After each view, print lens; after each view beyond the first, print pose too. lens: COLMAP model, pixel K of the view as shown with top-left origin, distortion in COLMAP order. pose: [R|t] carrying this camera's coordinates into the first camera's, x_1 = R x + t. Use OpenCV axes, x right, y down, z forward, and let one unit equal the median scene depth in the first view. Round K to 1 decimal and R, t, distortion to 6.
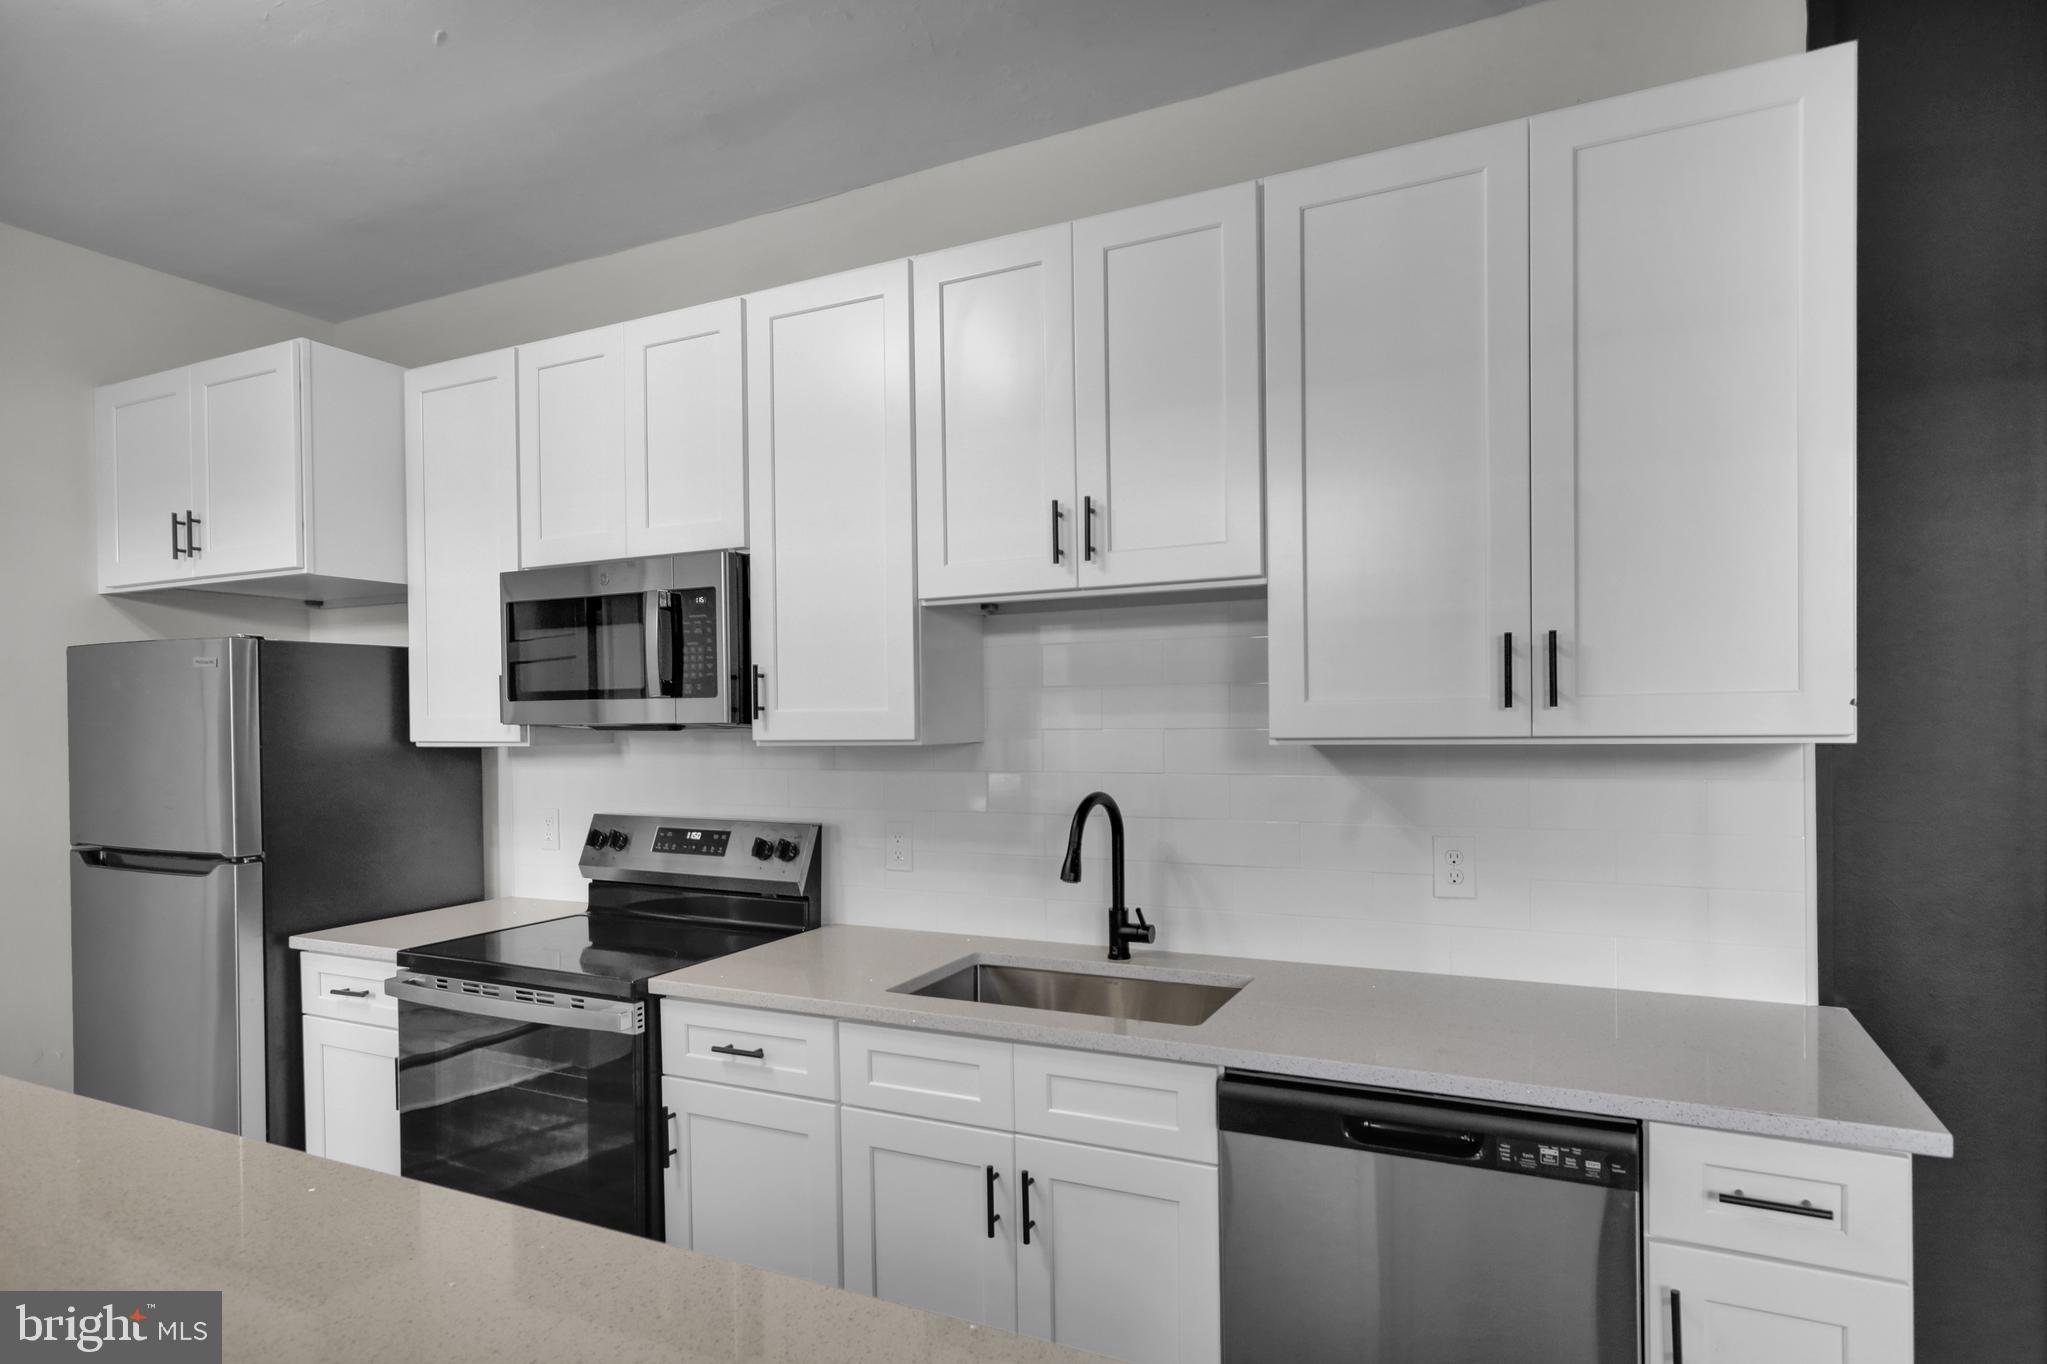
lens RADIAL K [[1134.5, 0, 1009.9], [0, 1134.5, 723.1], [0, 0, 1]] dist [0.006446, 0.004190]
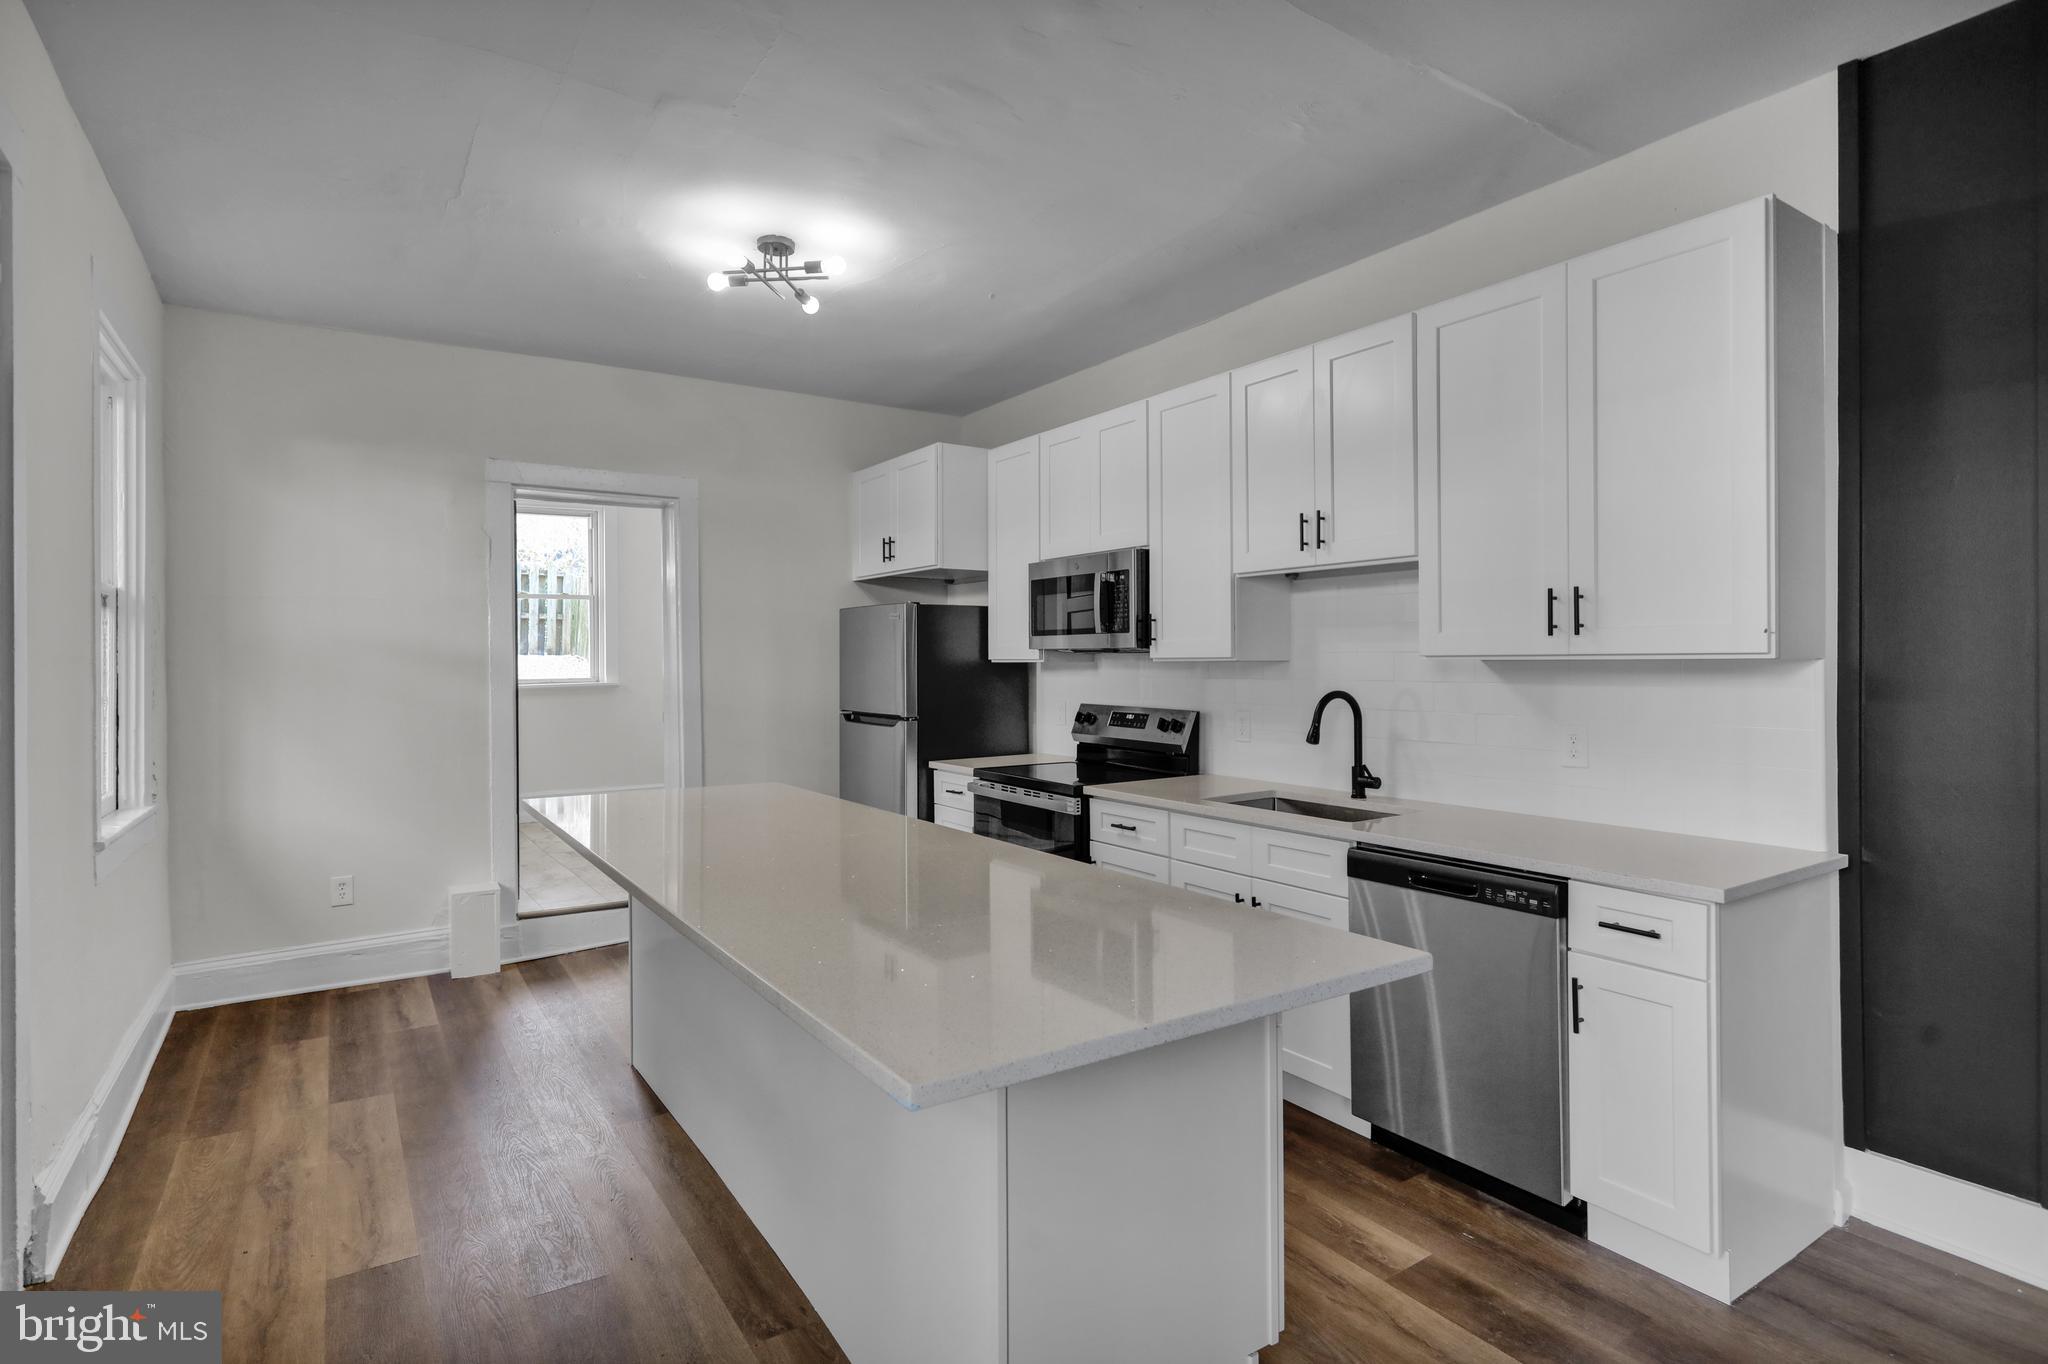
lens RADIAL K [[1024.2, 0, 1010.2], [0, 1024.2, 666.1], [0, 0, 1]] dist [0.004840, -0.001492]
pose [[0.865653, 0.012112, -0.500498, 0.373032], [-0.010622, 0.999927, 0.005828, 0.021050], [0.500532, 0.000272, 0.865718, -0.452960]]
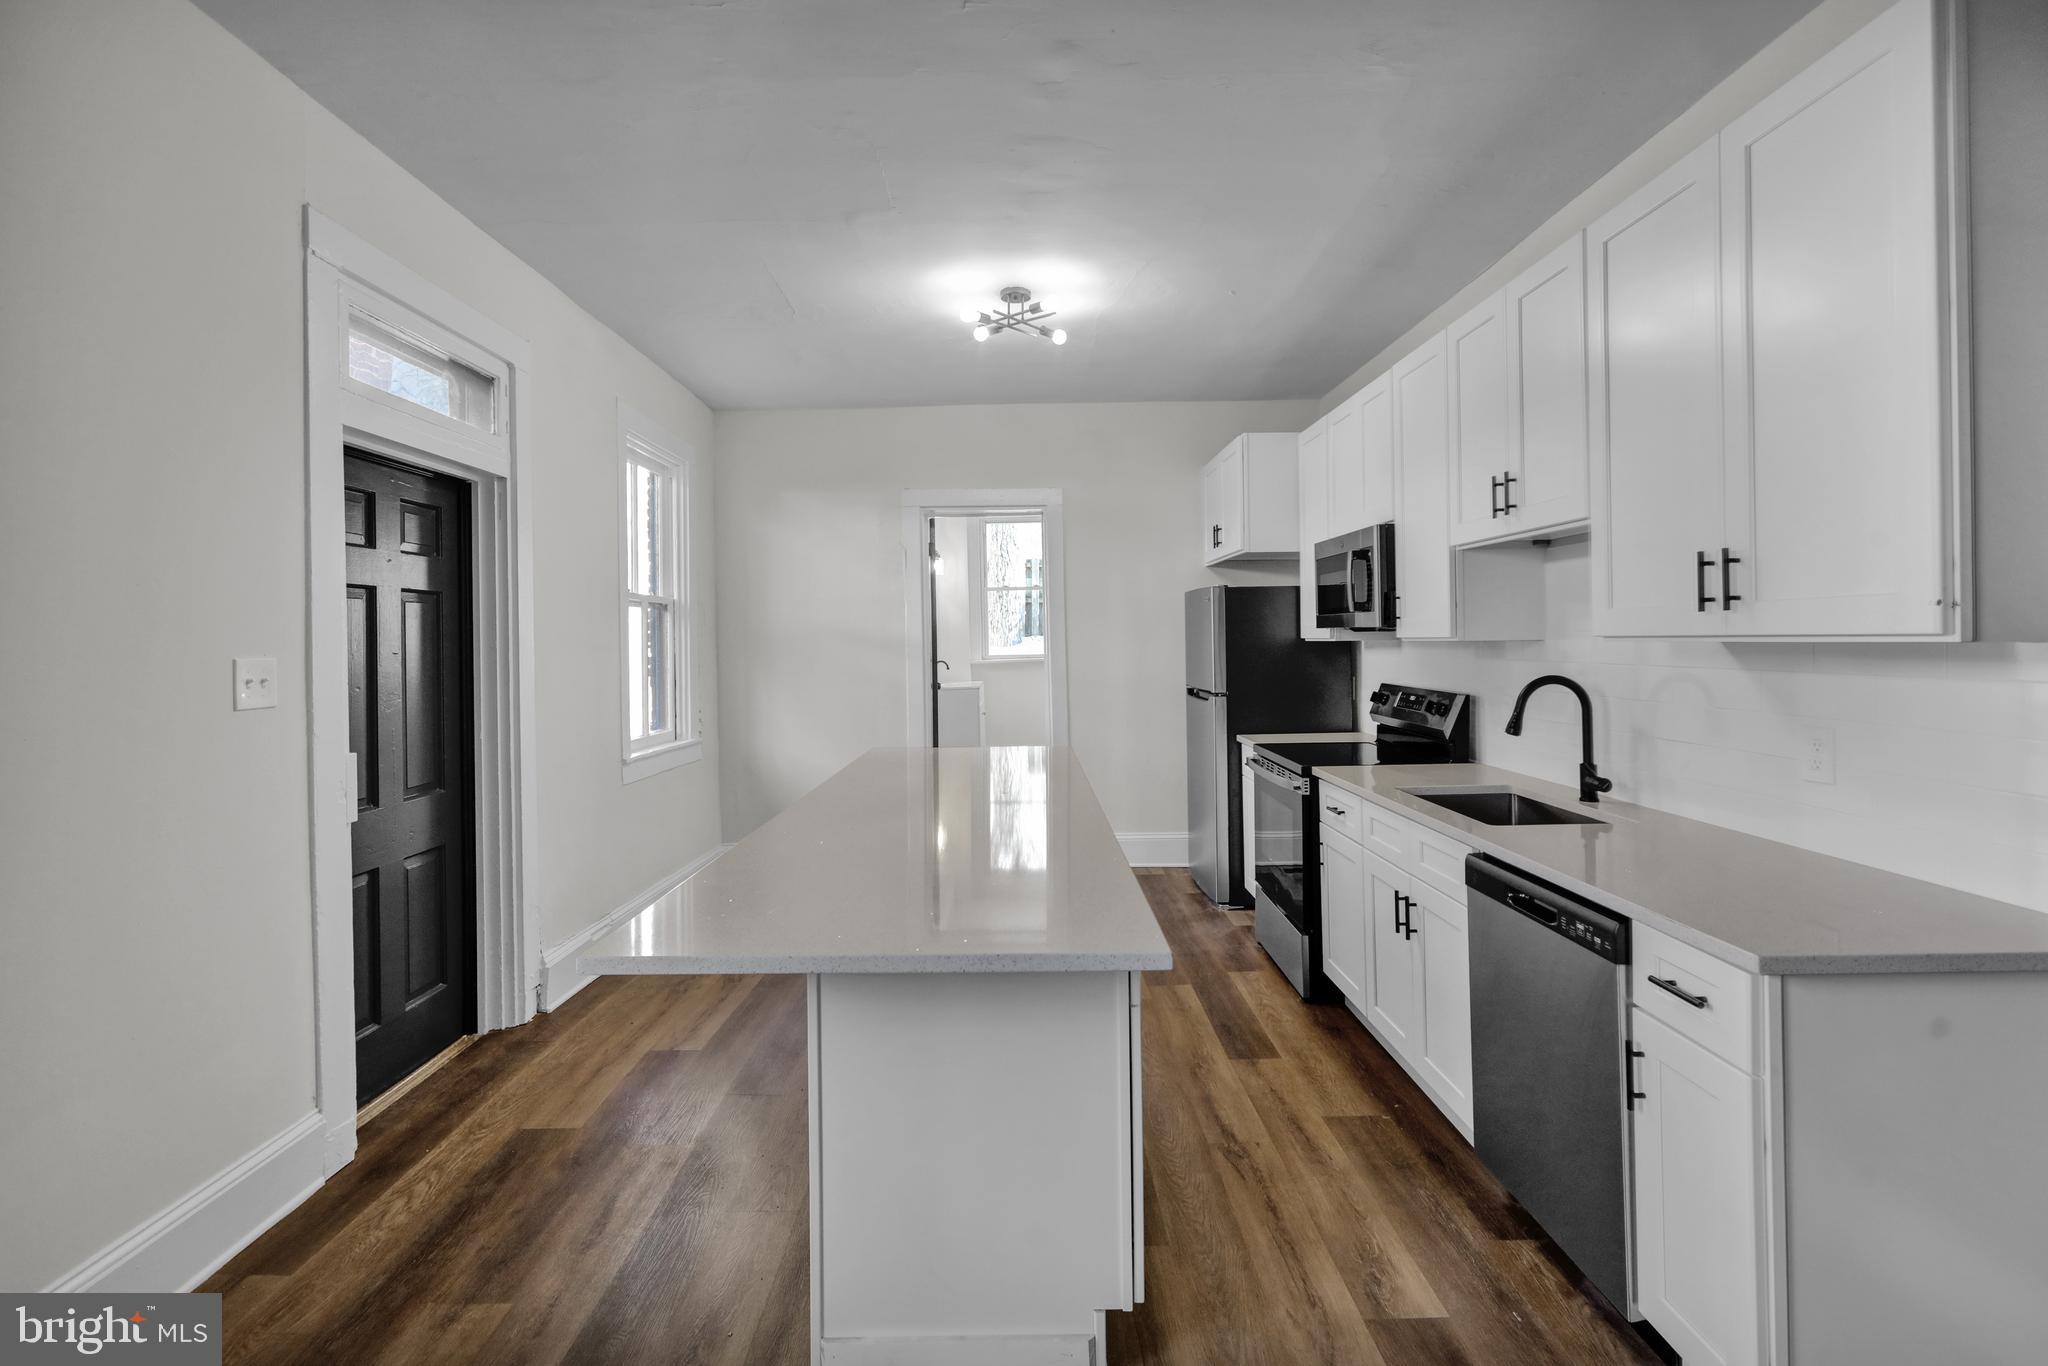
lens RADIAL K [[945.9, 0, 1021.4], [0, 945.9, 648.8], [0, 0, 1]] dist [0.003033, 0.000340]
pose [[0.447052, 0.016233, -0.894361, 0.766754], [0.000935, 0.999826, 0.018614, 0.005398], [0.894508, -0.009158, 0.446959, -0.092889]]
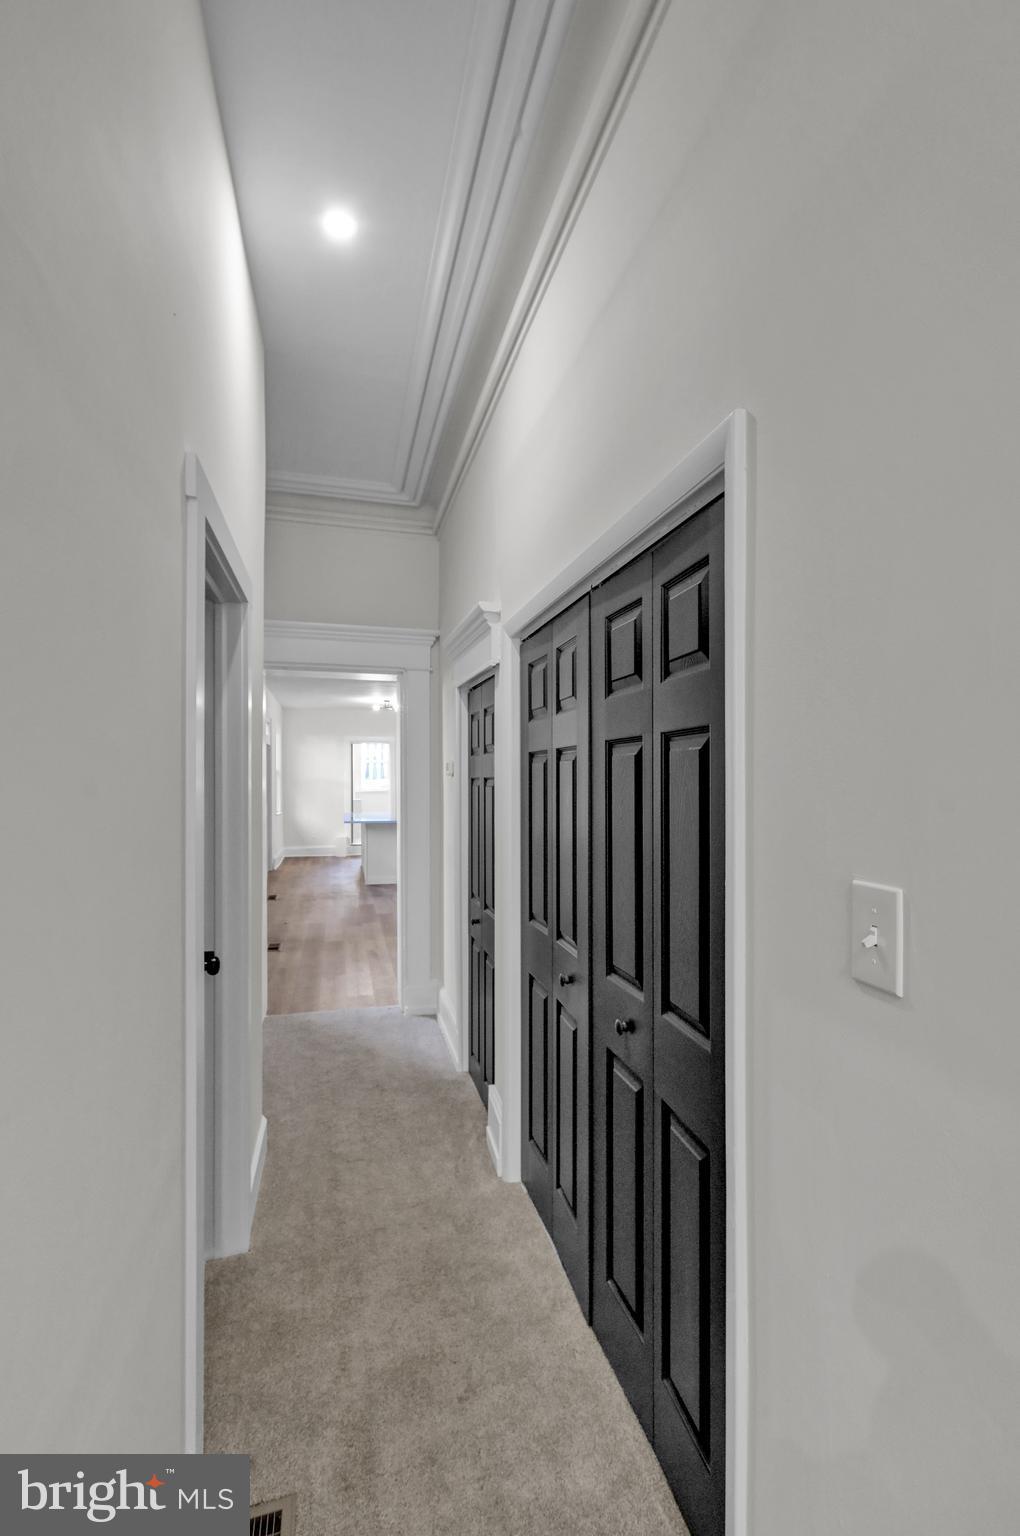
lens RADIAL K [[709.4, 0, 497.2], [0, 709.4, 776.9], [0, 0, 1]] dist [0.003033, 0.000340]
pose [[0.636643, 0.009684, -0.771098, 3.537031], [-0.013998, 0.999902, 0.001001, -0.044144], [0.771032, 0.010157, 0.636716, -1.868915]]
